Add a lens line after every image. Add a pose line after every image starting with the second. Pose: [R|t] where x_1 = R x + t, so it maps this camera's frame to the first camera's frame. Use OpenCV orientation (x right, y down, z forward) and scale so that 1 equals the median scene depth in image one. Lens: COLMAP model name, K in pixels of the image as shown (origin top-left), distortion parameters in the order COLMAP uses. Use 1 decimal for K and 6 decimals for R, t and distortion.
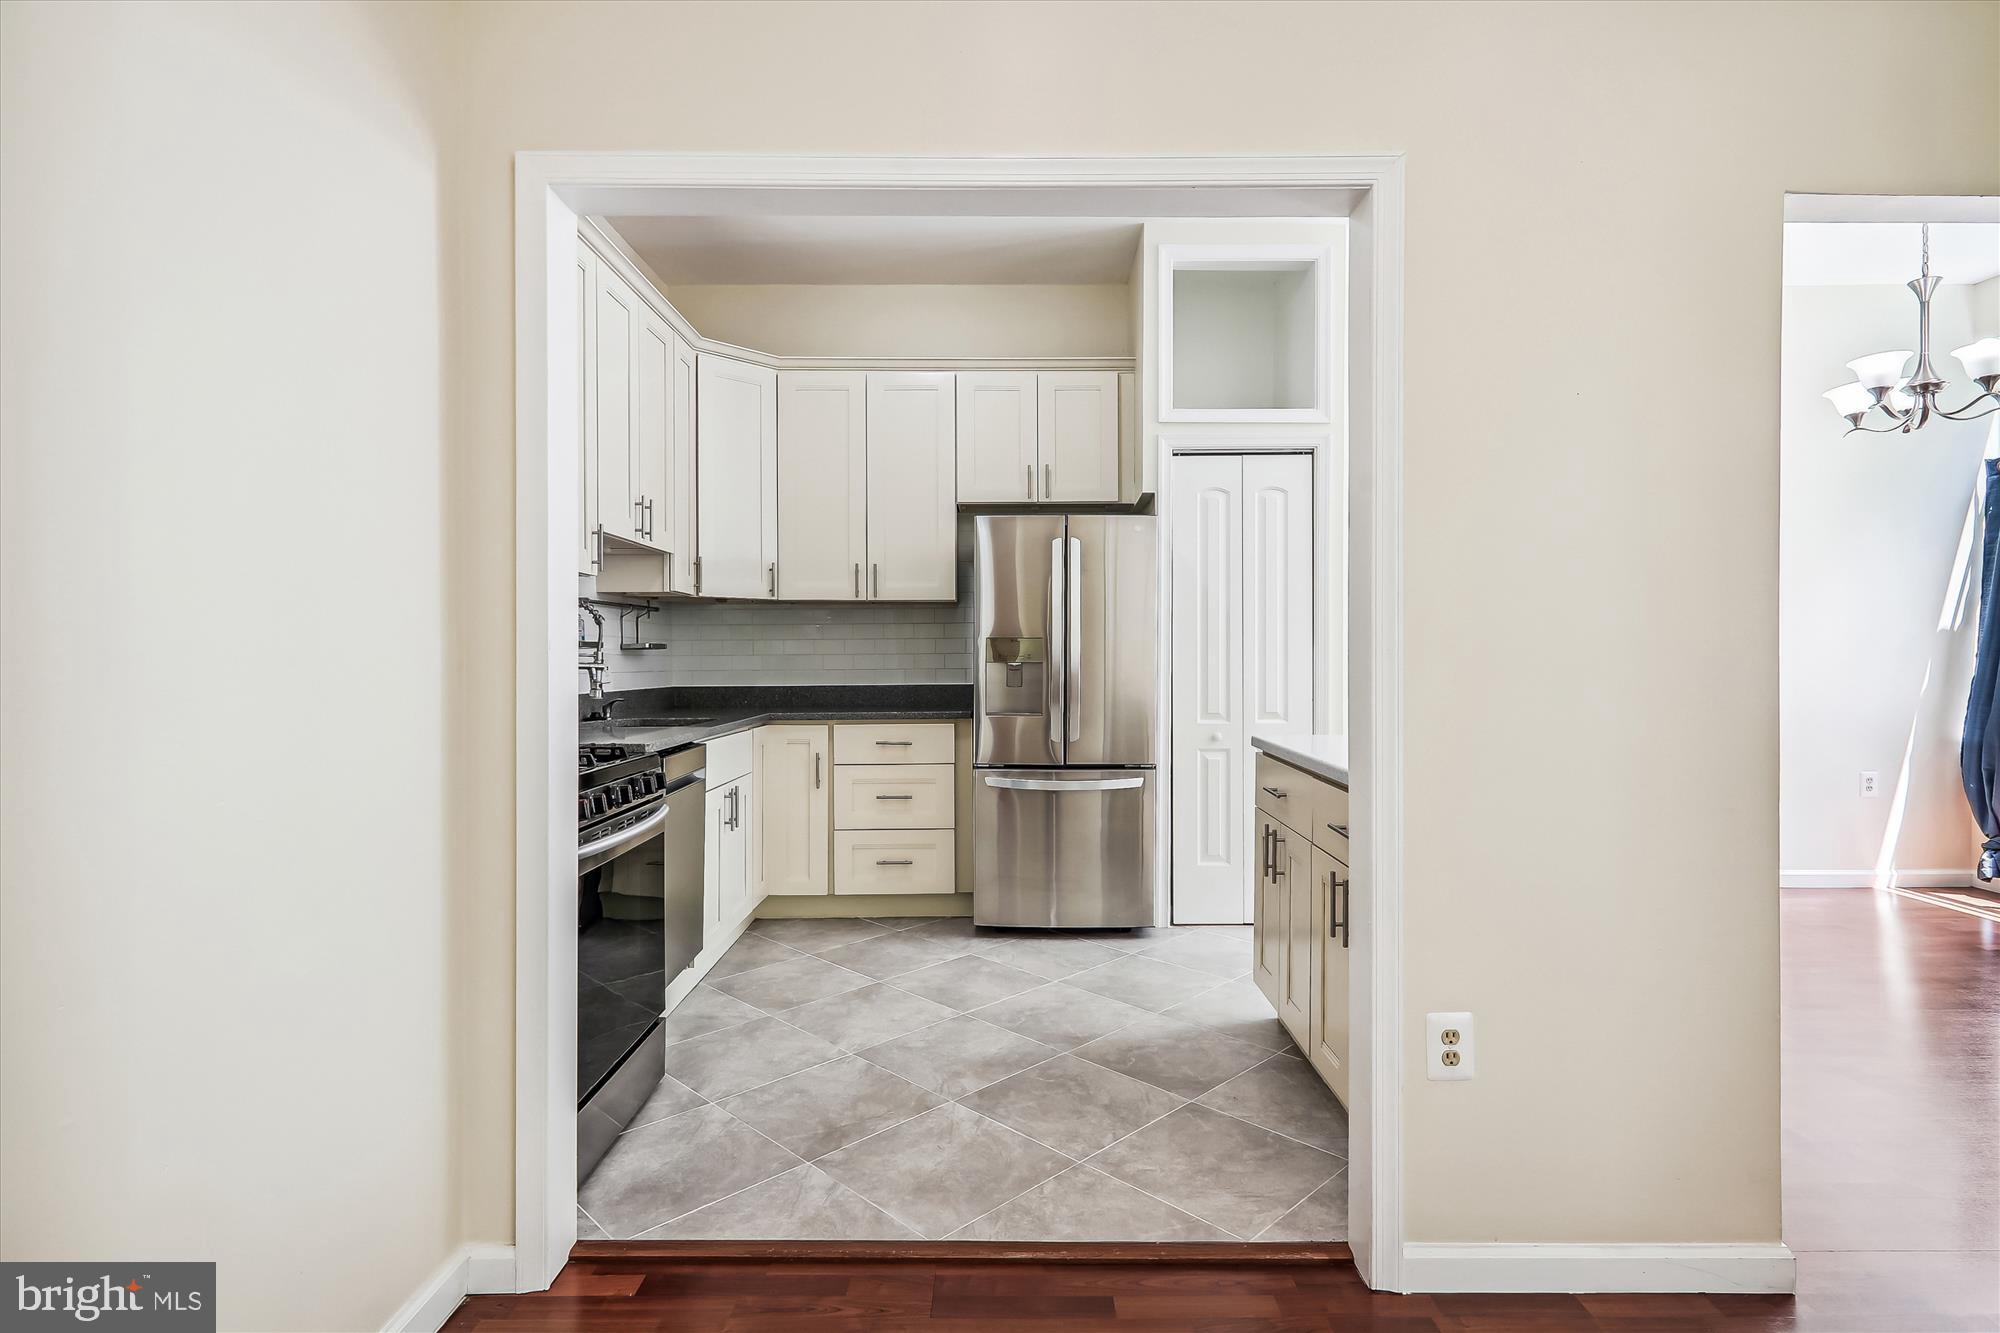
lens RADIAL K [[1009.6, 0, 1017.5], [0, 1009.6, 661.6], [0, 0, 1]] dist [0.000935, -0.002154]
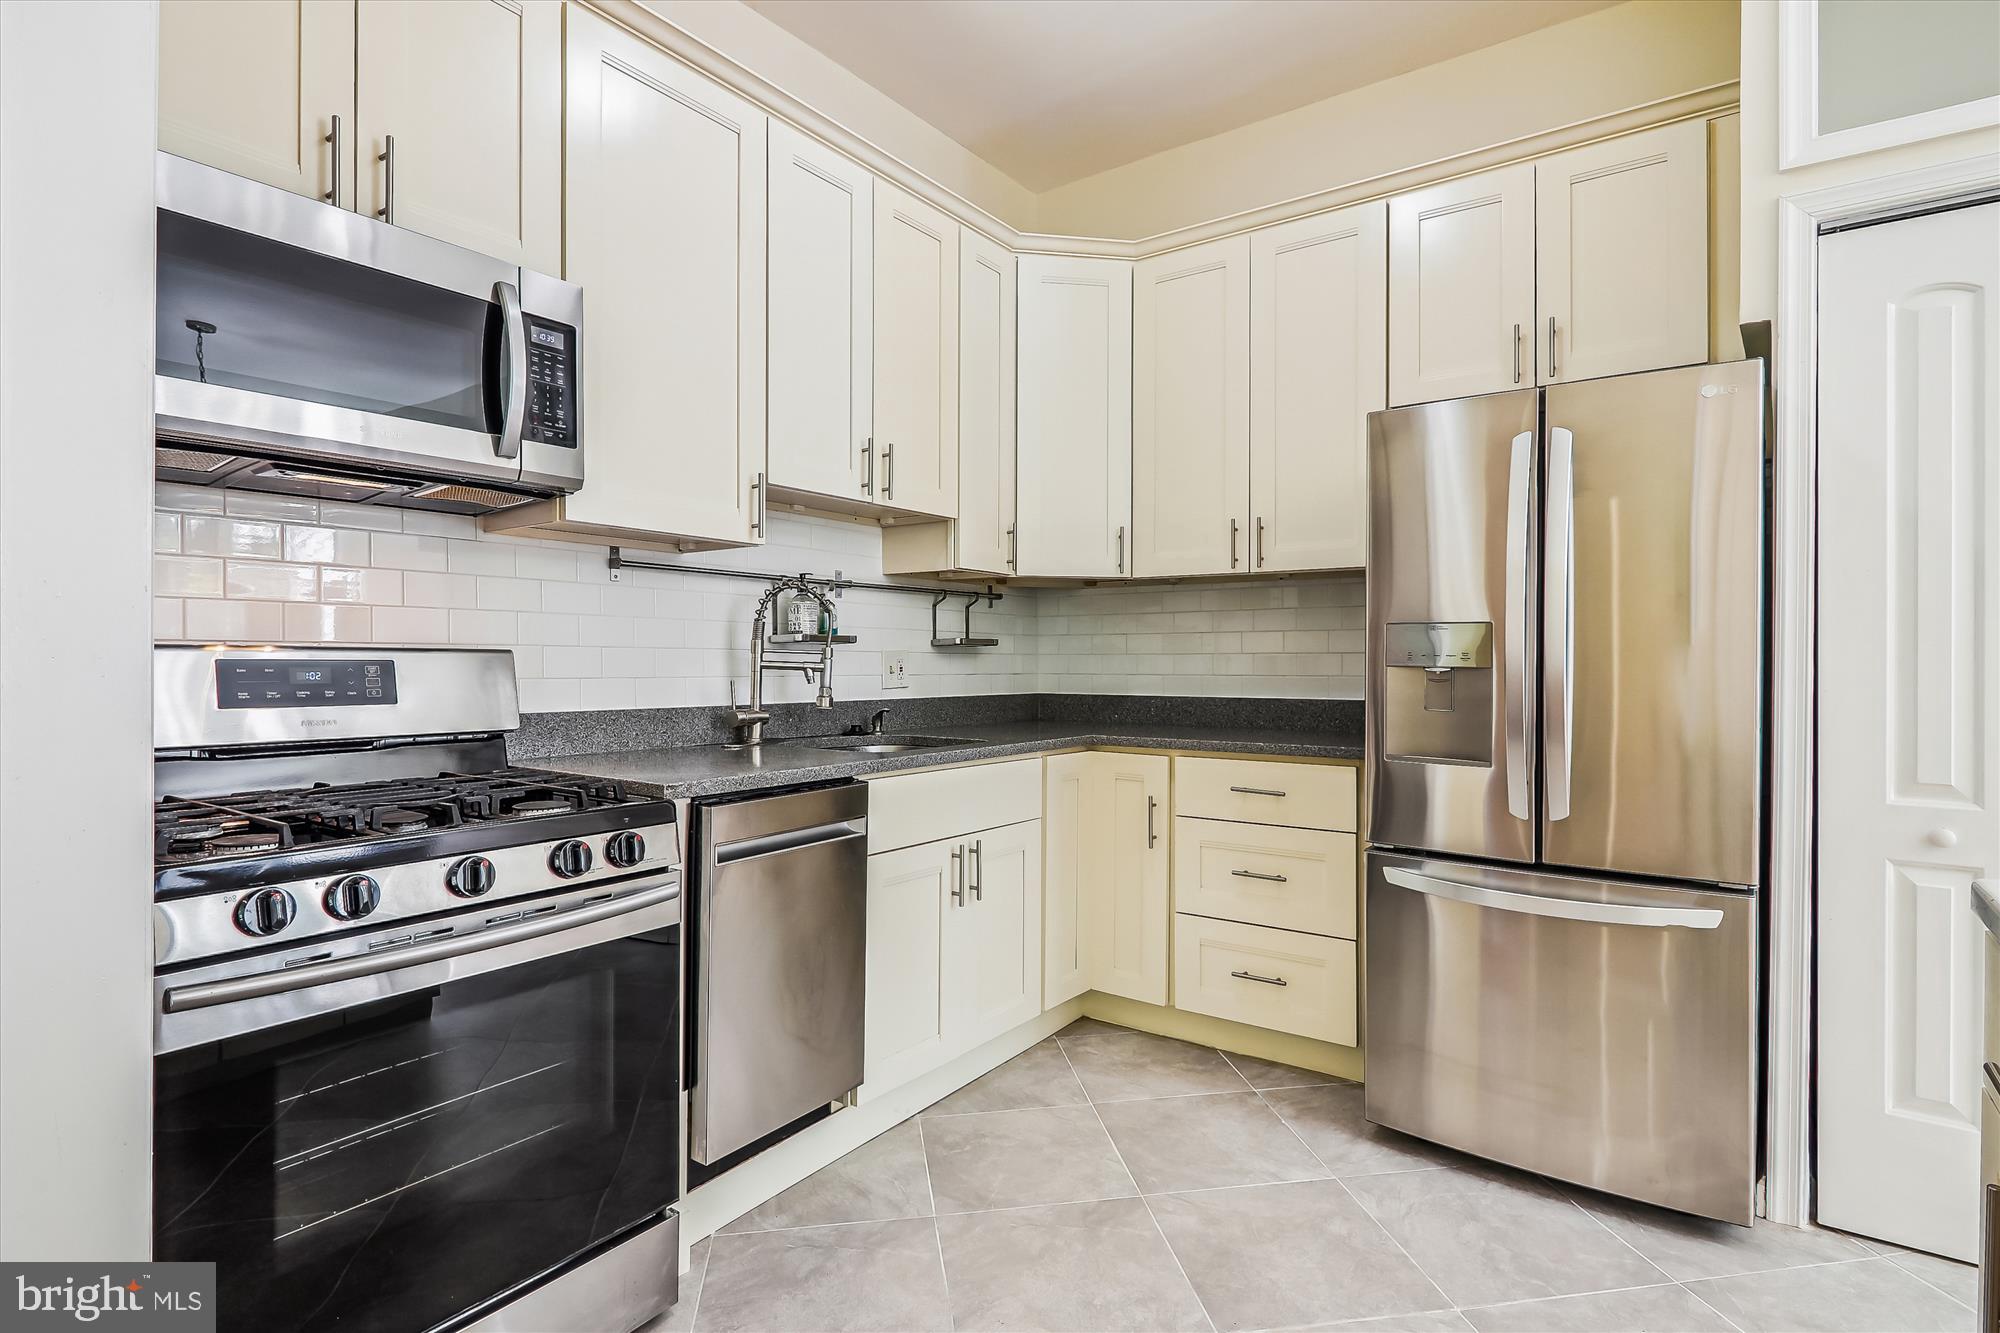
lens RADIAL K [[1007.5, 0, 996.0], [0, 1007.5, 656.4], [0, 0, 1]] dist [0.000735, -0.001785]
pose [[0.803098, 0.004466, -0.595830, 0.125789], [-0.007376, 0.999970, -0.002447, -0.002023], [0.595801, 0.006360, 0.803107, 0.390465]]
